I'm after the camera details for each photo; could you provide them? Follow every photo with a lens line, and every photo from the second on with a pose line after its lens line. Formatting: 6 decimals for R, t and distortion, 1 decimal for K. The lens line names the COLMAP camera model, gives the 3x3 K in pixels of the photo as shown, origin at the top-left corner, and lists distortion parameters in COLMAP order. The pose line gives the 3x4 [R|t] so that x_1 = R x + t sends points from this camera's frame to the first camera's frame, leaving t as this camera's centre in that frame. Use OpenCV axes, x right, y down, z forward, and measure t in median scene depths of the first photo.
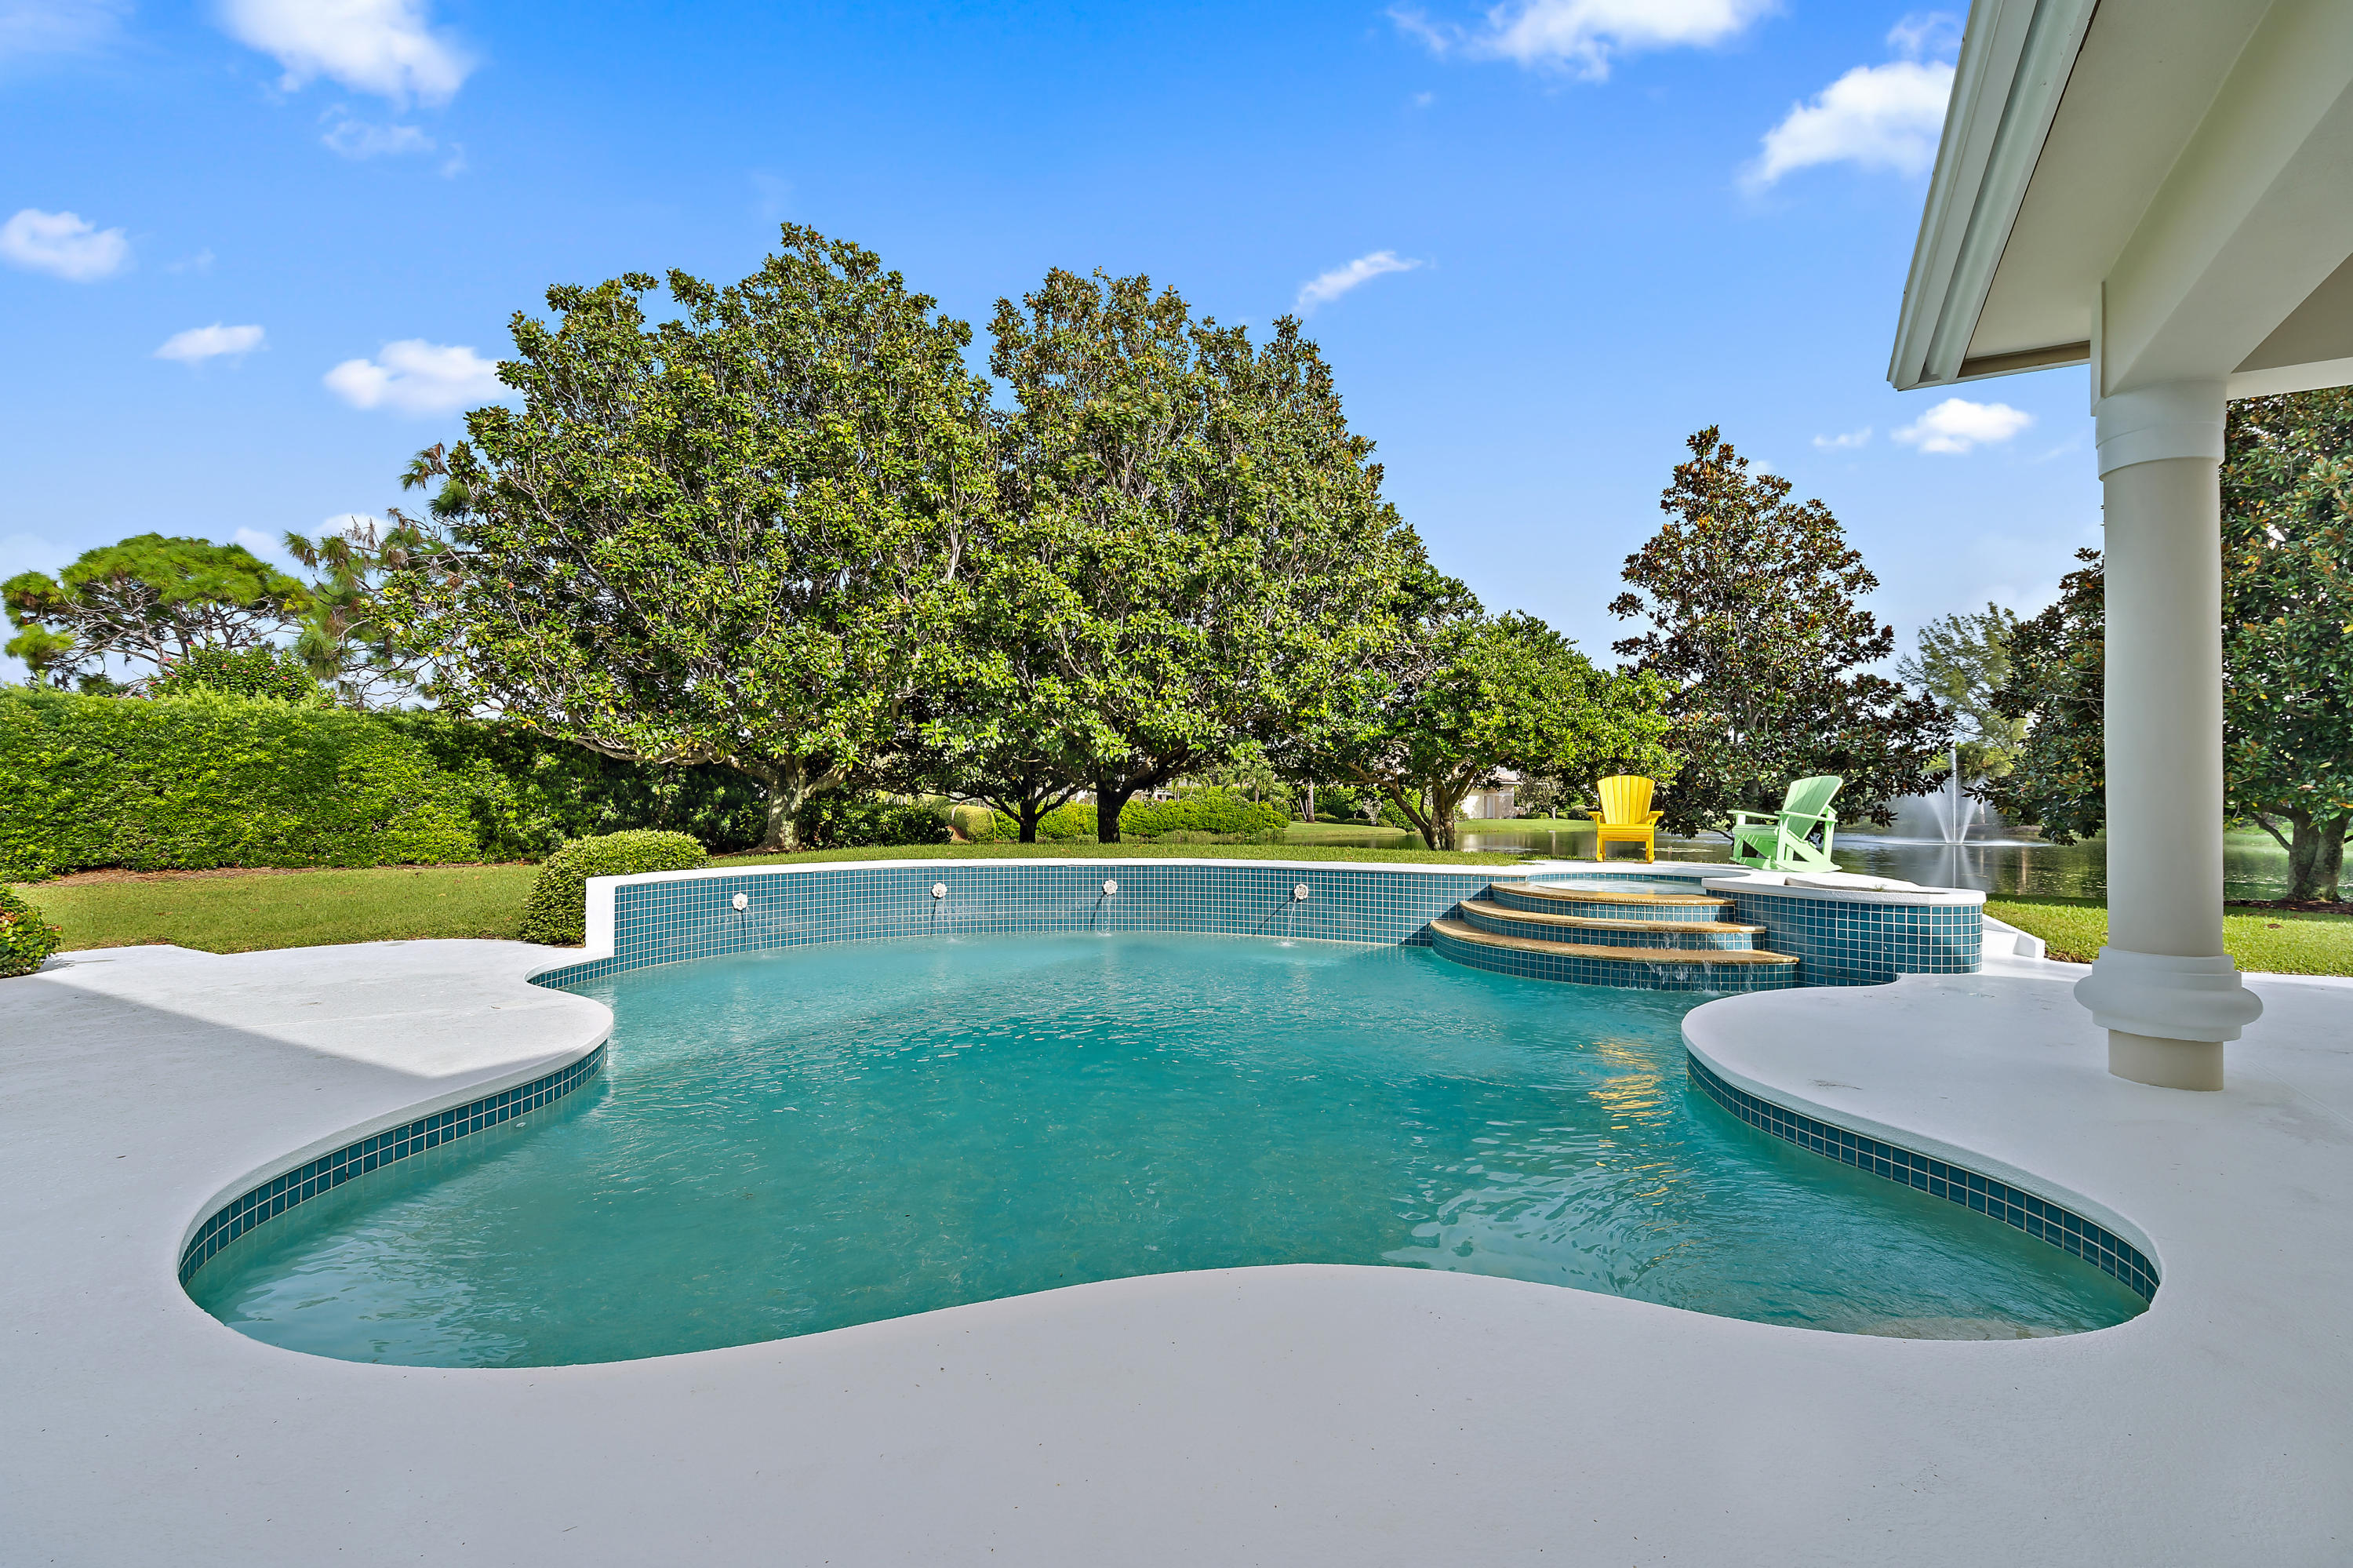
lens RADIAL K [[1080.5, 0, 1175.6], [0, 1080.5, 790.8], [0, 0, 1]] dist [0.004140, 0.000232]
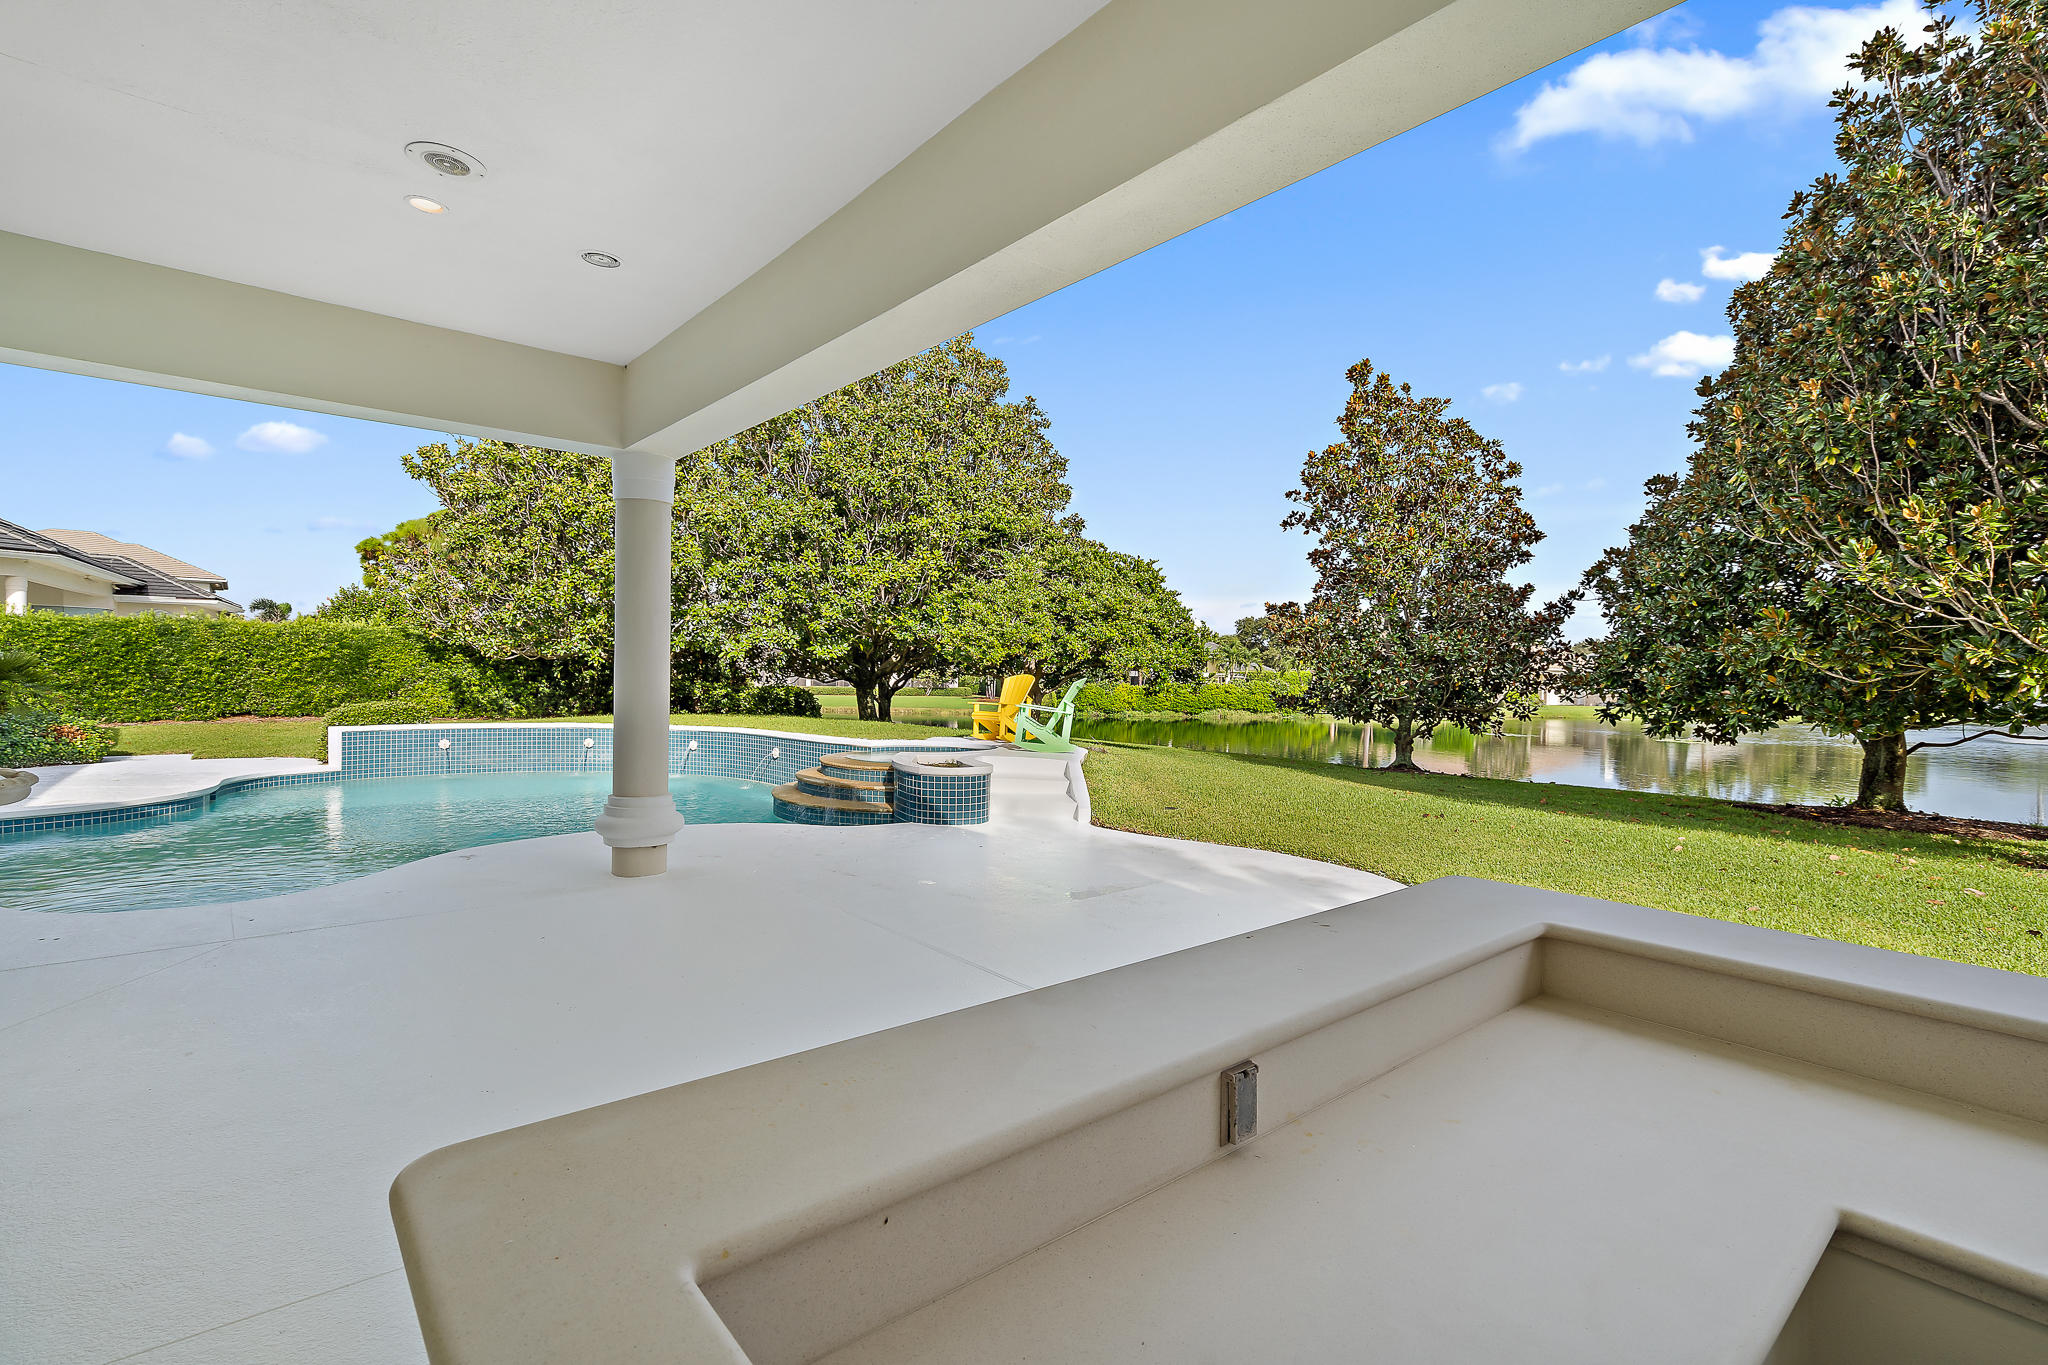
lens RADIAL K [[940.4, 0, 1032.6], [0, 940.4, 672.5], [0, 0, 1]] dist [0.004140, 0.000232]
pose [[0.940196, 0.010761, -0.340463, 0.807978], [-0.010366, 0.999942, 0.002981, -0.018965], [0.340476, 0.000727, 0.940253, -0.052350]]
